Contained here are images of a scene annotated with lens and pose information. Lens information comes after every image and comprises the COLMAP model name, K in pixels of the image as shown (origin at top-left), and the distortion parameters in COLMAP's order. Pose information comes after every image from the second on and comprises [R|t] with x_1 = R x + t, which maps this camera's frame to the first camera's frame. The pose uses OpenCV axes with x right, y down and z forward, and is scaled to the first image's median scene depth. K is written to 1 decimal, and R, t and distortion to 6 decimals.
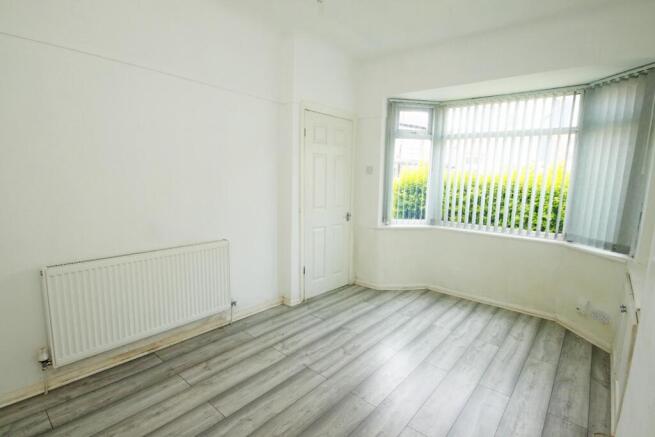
lens RADIAL K [[316.2, 0, 327.1], [0, 316.2, 218.1], [0, 0, 1]] dist [0.000553, -0.000482]
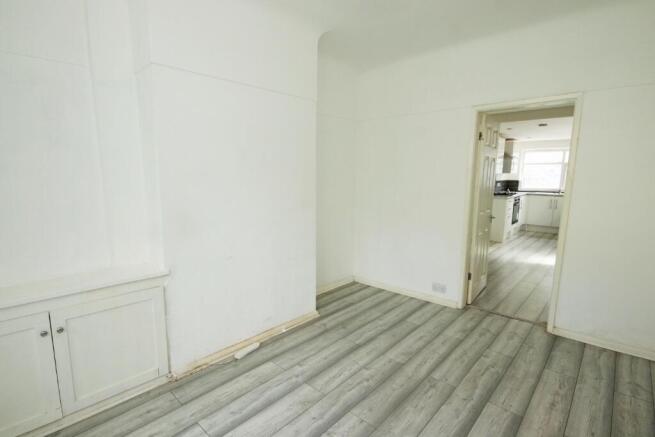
lens RADIAL K [[316.2, 0, 328.6], [0, 316.2, 222.1], [0, 0, 1]] dist [0.000553, -0.000482]
pose [[-0.998937, -0.037452, 0.026886, 0.224609], [-0.028065, 0.956655, 0.289869, -0.270251], [-0.036577, 0.288807, -0.956689, 1.847915]]
